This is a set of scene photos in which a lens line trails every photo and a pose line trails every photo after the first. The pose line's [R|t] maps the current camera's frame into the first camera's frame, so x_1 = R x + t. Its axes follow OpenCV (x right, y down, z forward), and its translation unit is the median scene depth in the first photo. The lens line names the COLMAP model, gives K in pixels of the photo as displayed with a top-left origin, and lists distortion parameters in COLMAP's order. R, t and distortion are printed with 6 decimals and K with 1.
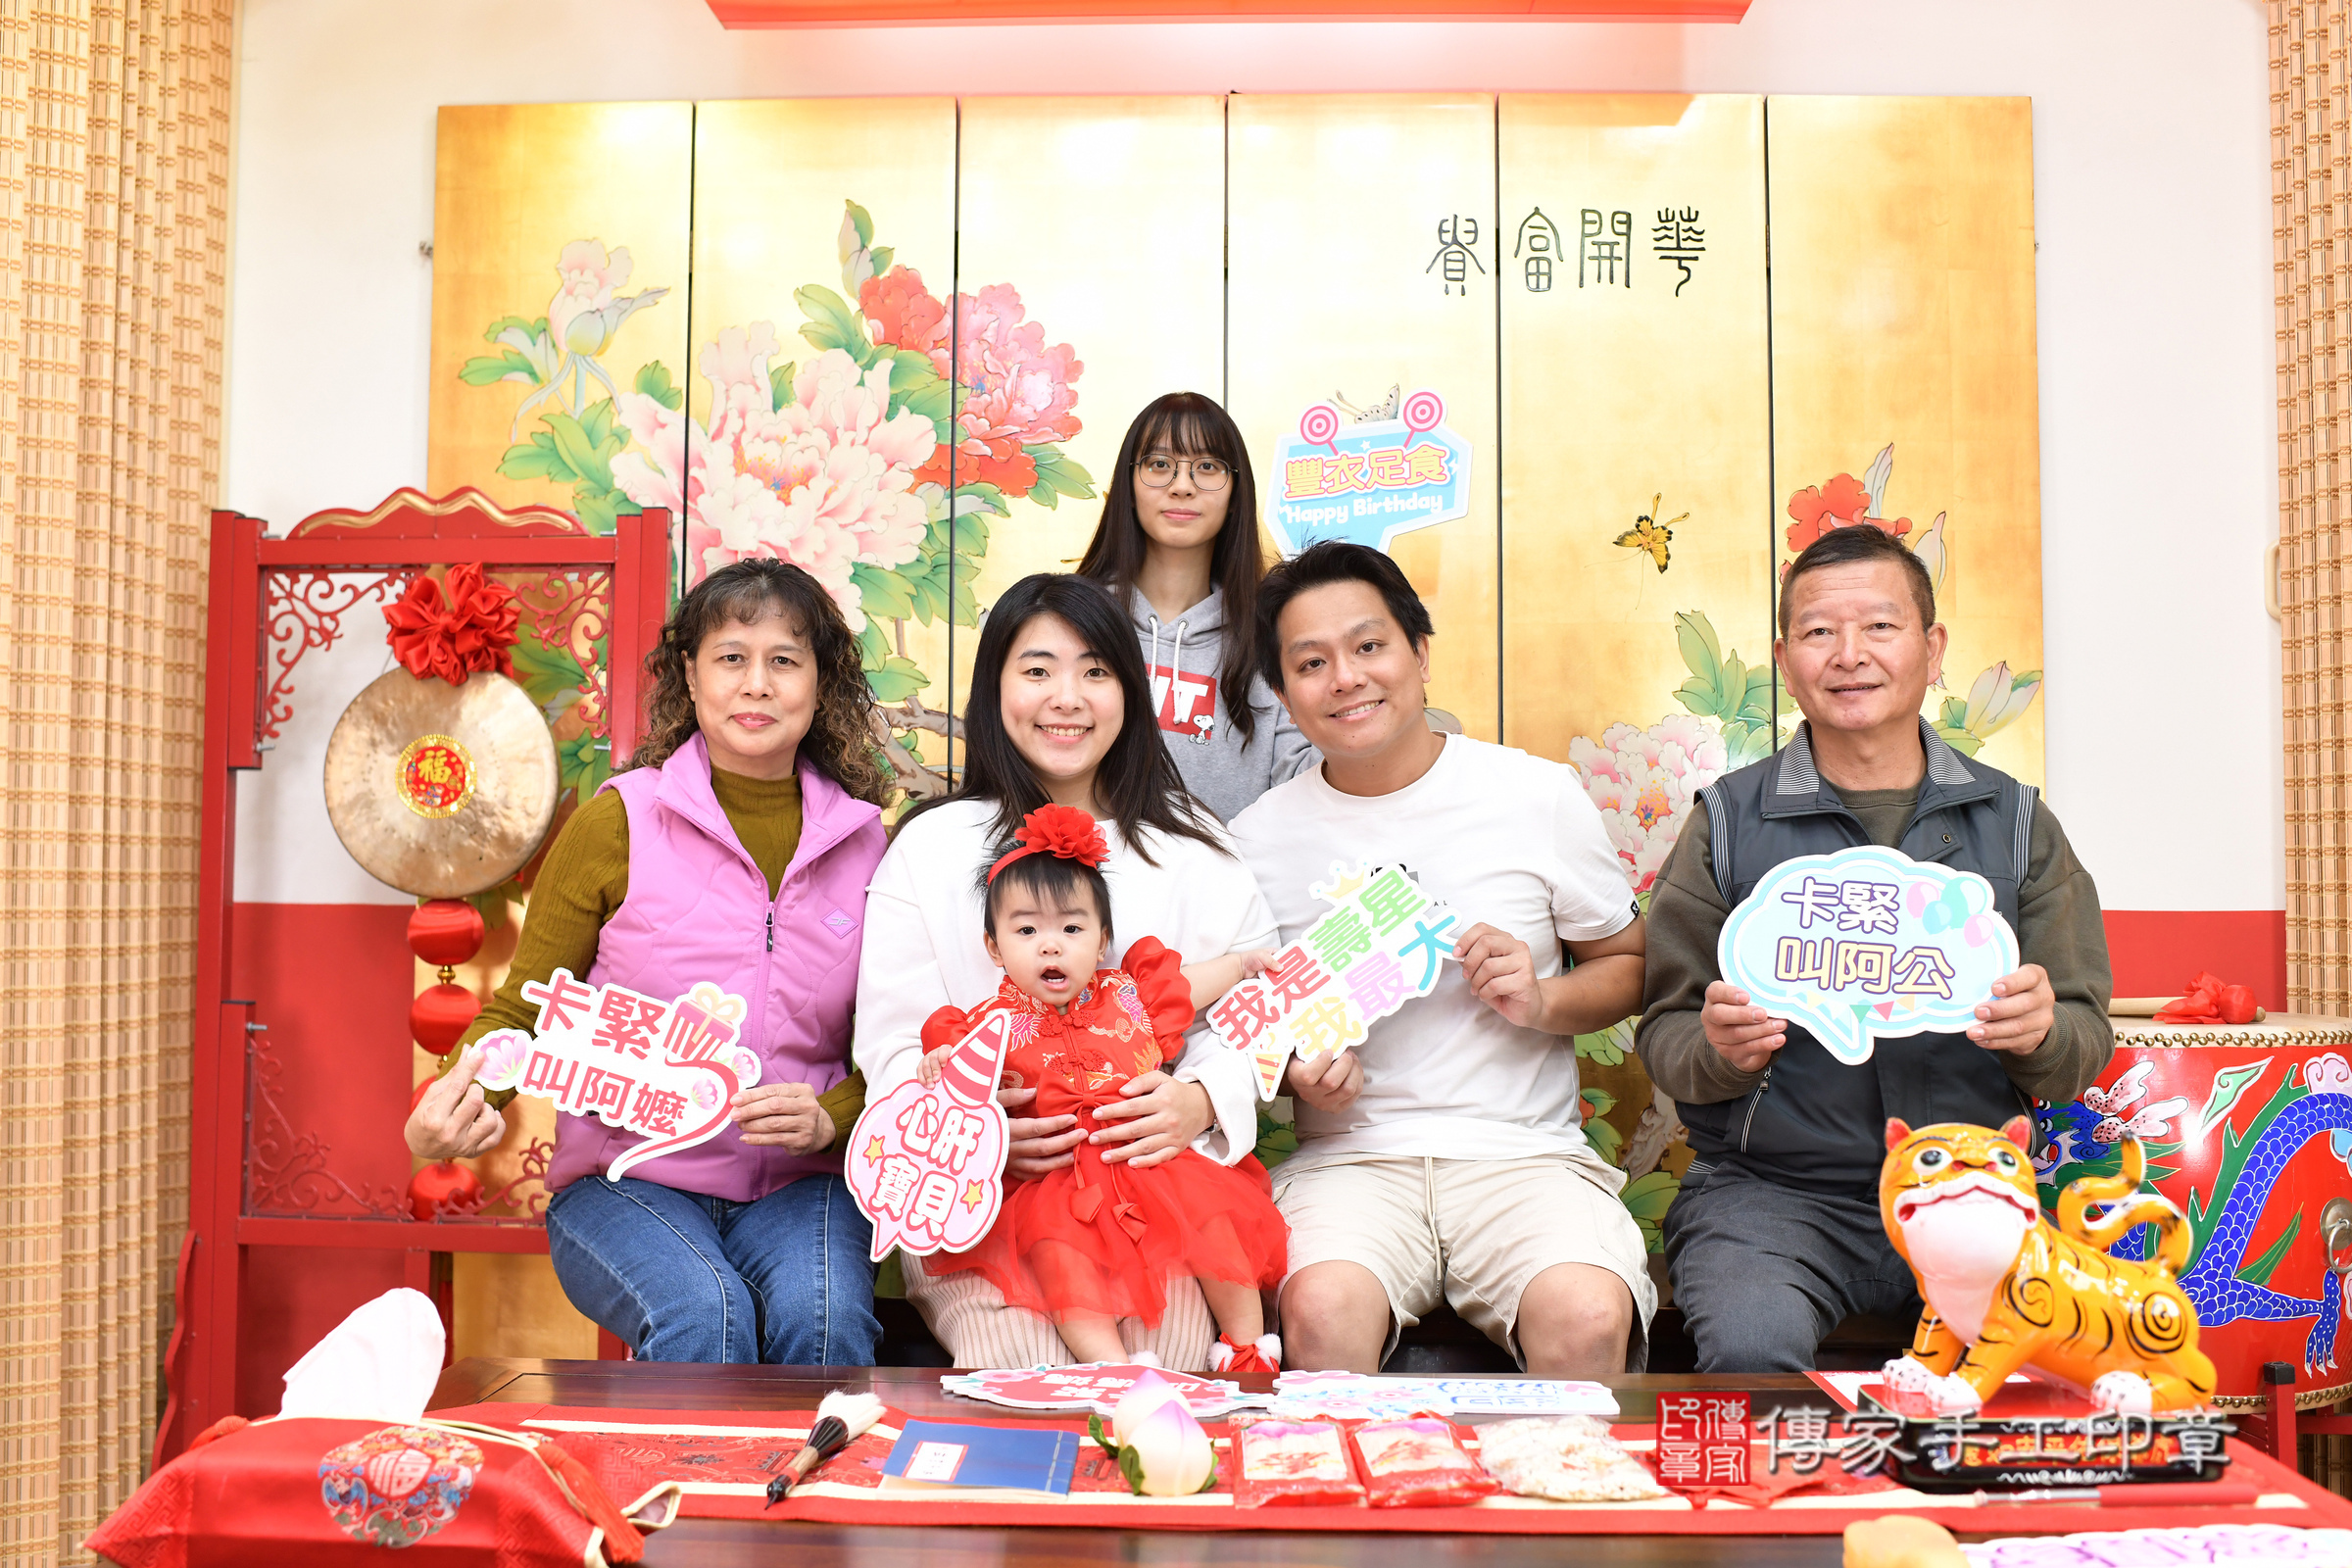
lens RADIAL K [[2388.1, 0, 1176.0], [0, 2388.1, 784.0], [0, 0, 1]] dist [-0.106981, 0.115700]
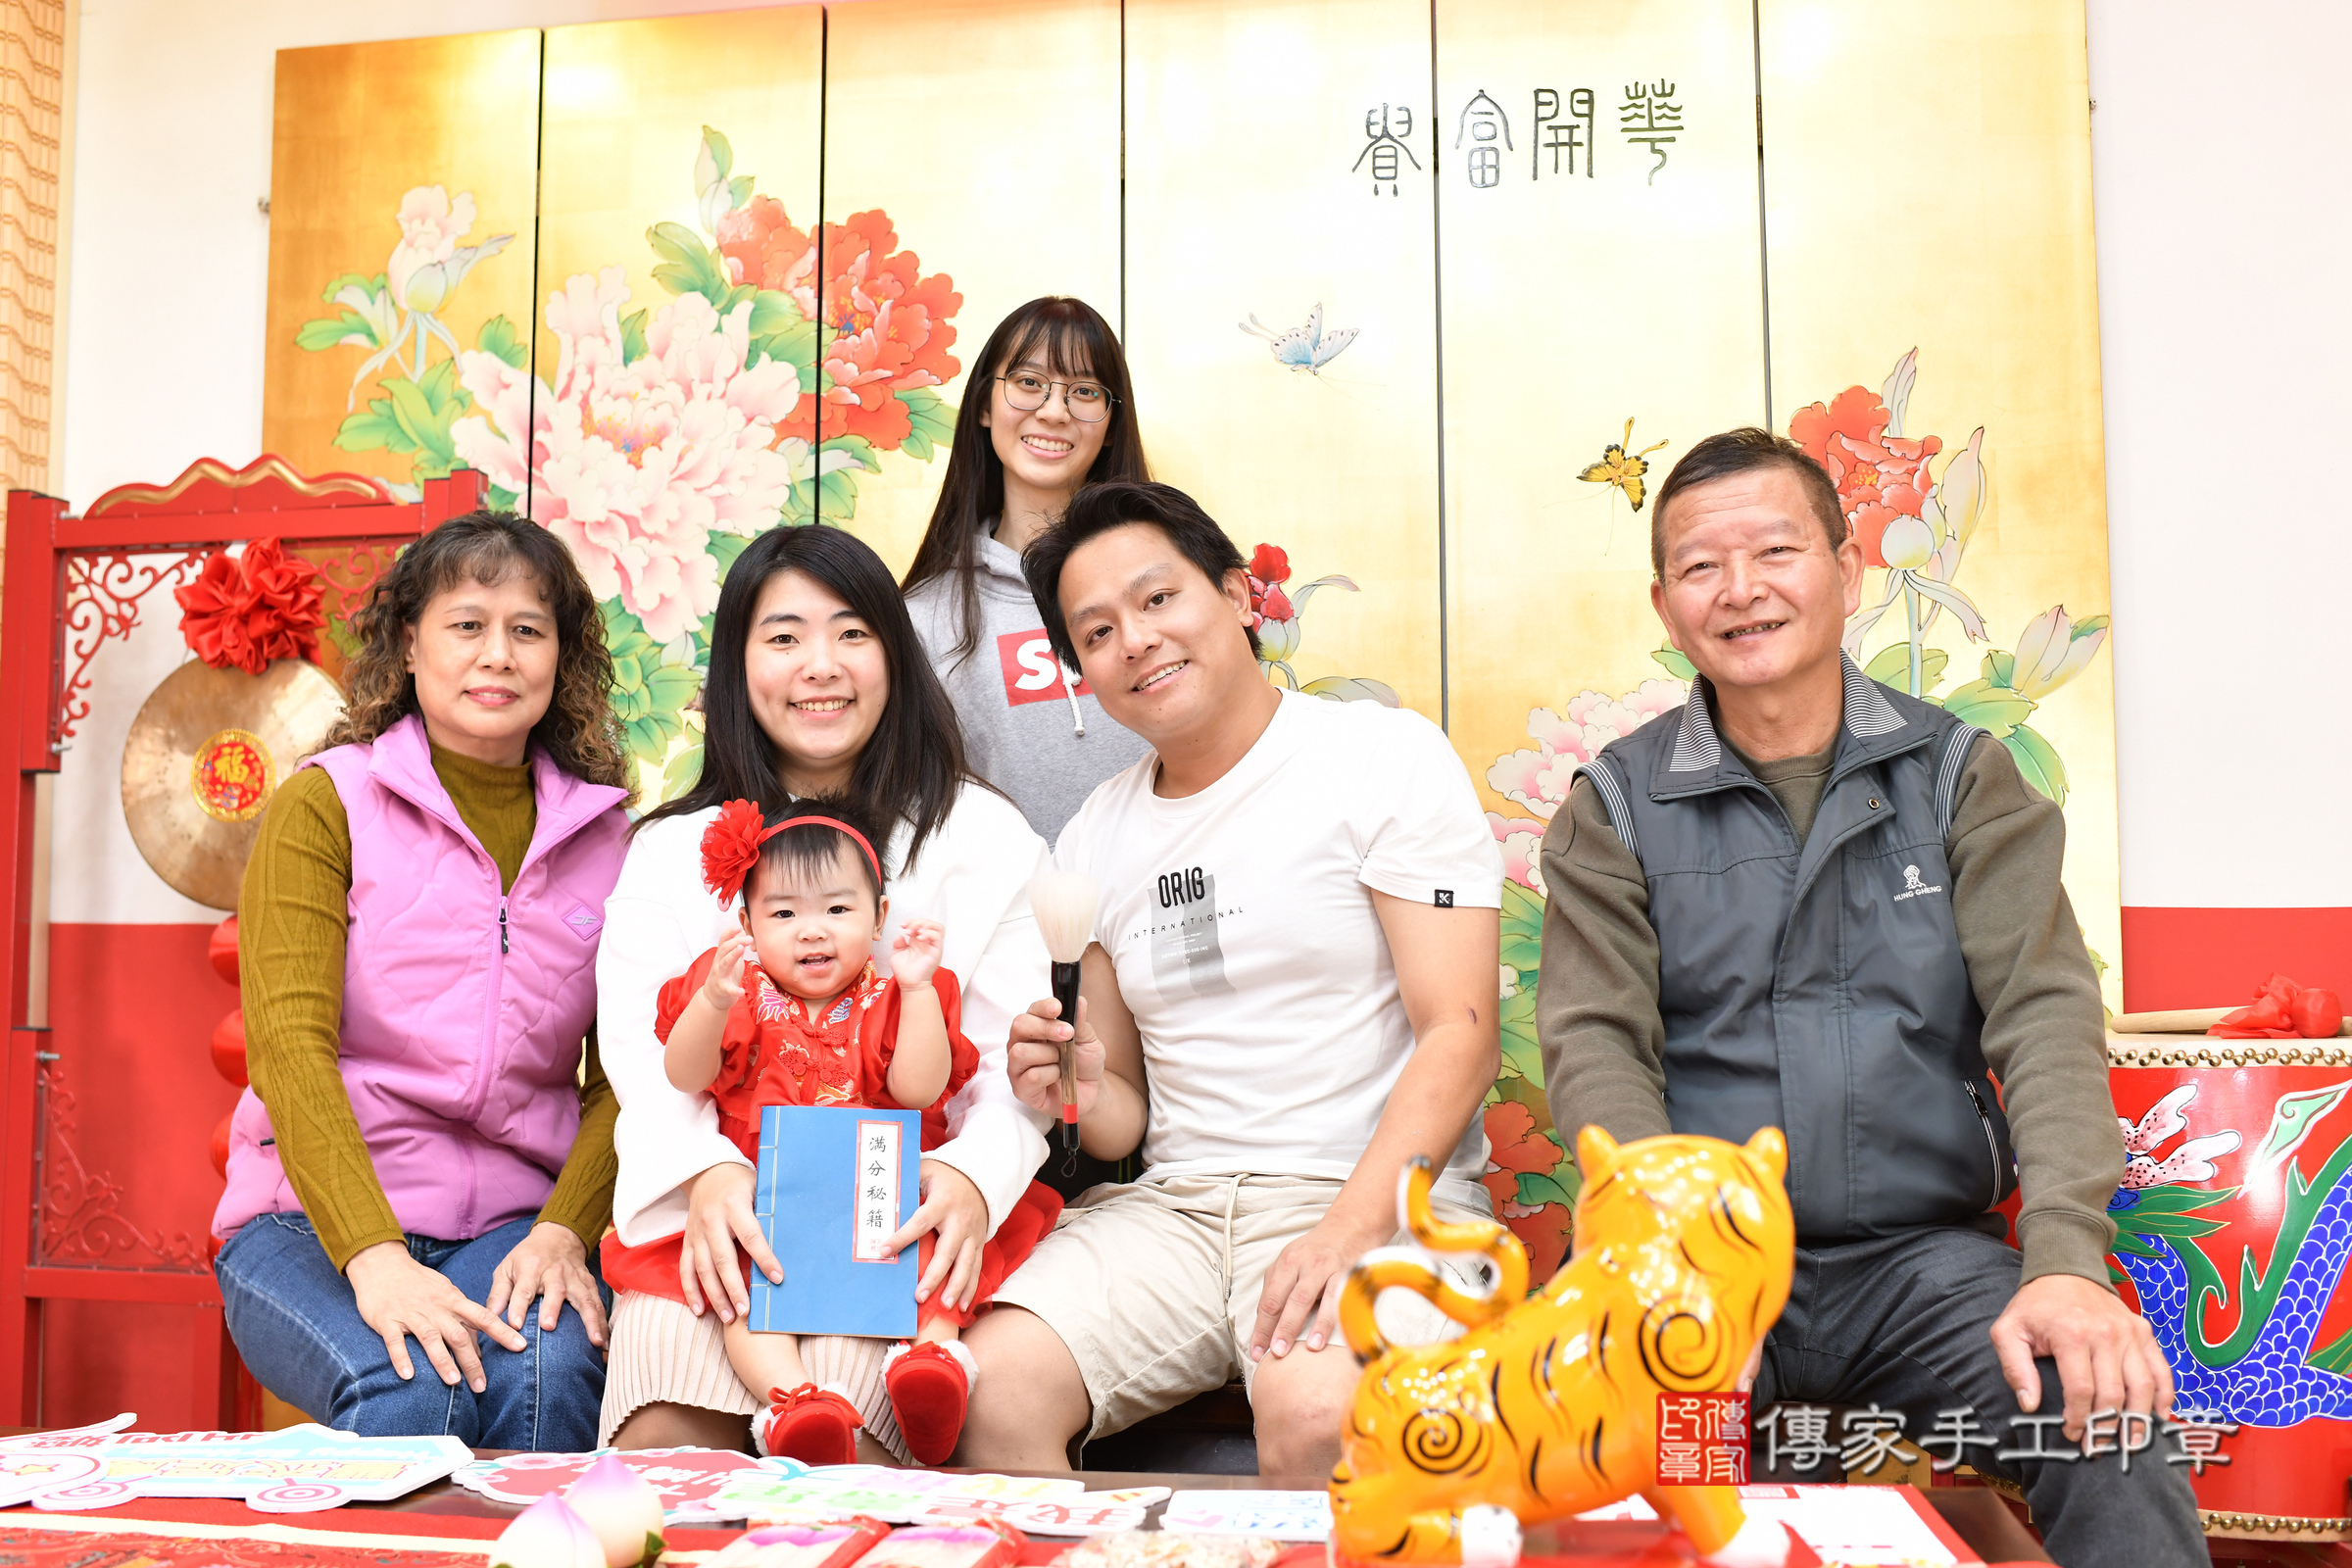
lens RADIAL K [[2428.9, 0, 1176.0], [0, 2428.9, 784.0], [0, 0, 1]] dist [-0.109002, 0.118868]
pose [[0.991799, -0.017607, -0.126591, 0.154190], [0.014032, 0.999479, -0.029072, 0.030732], [0.127037, 0.027058, 0.991529, 0.140508]]
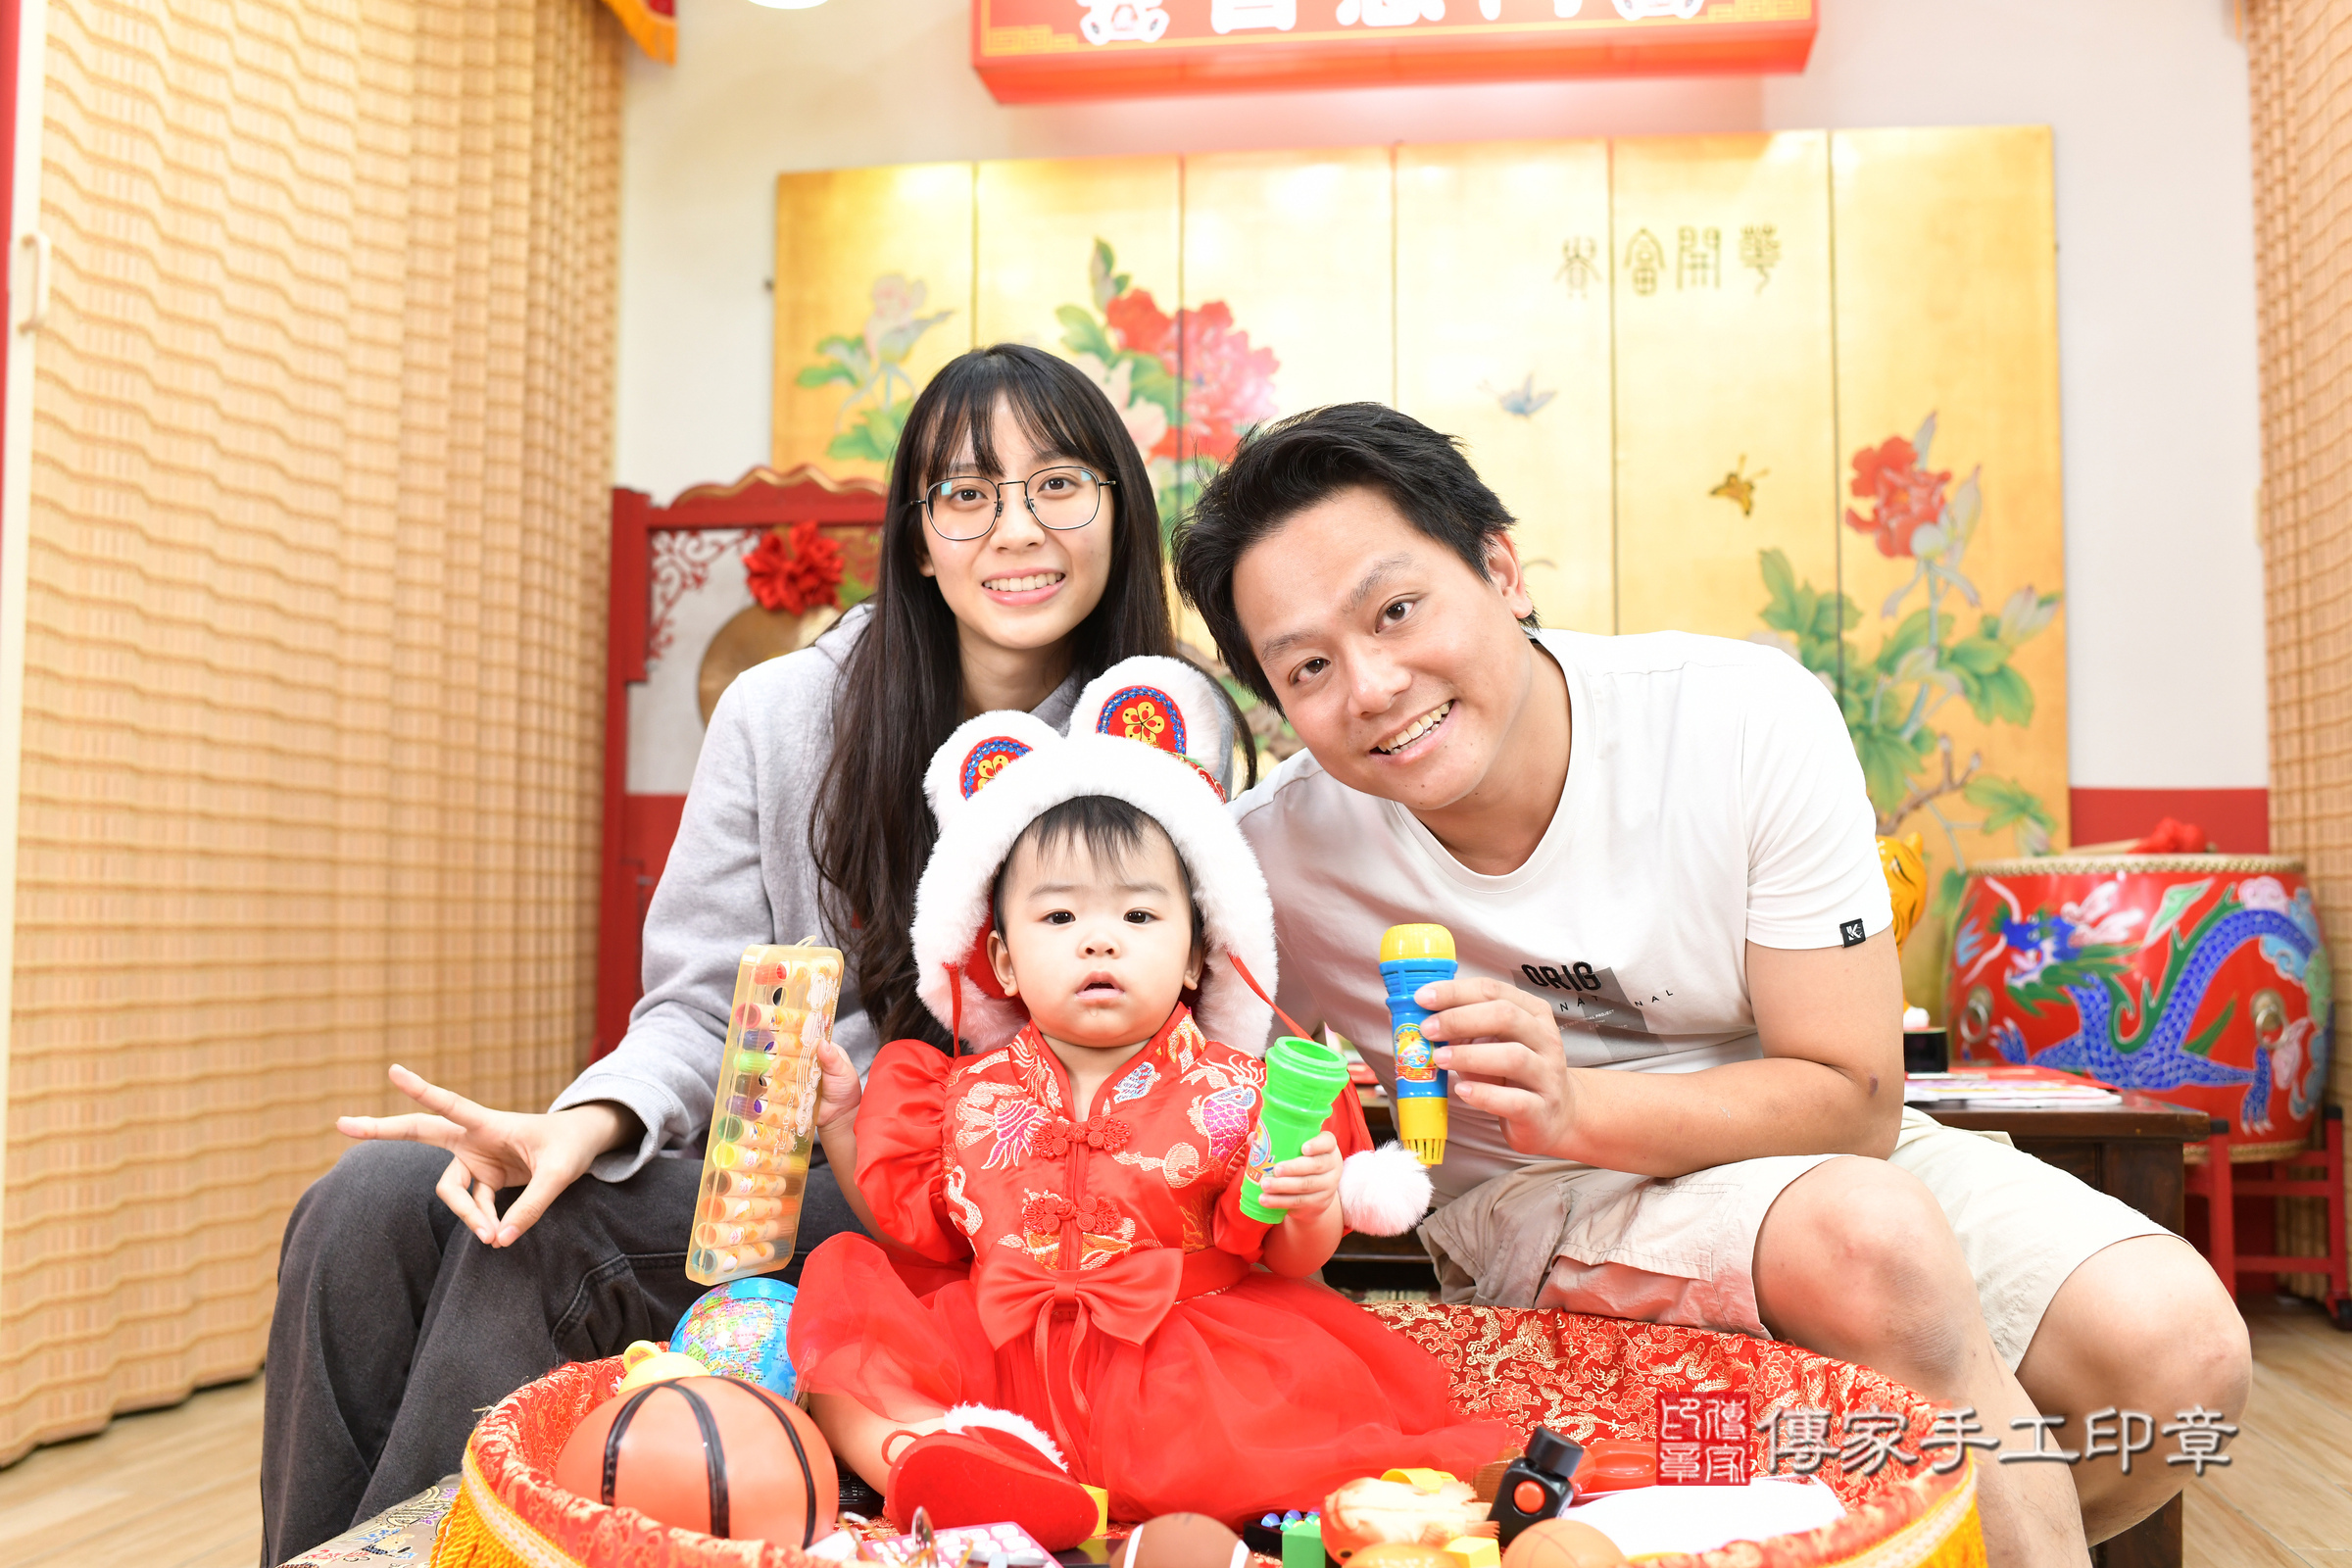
lens RADIAL K [[2364.5, 0, 1172.4], [0, 2364.5, 788.8], [0, 0, 1]] dist [-0.109320, 0.111545]
pose [[0.993930, -0.005963, -0.109852, 0.041394], [0.004550, 0.999904, -0.013114, 0.069464], [0.109919, 0.012534, 0.993861, -0.257400]]
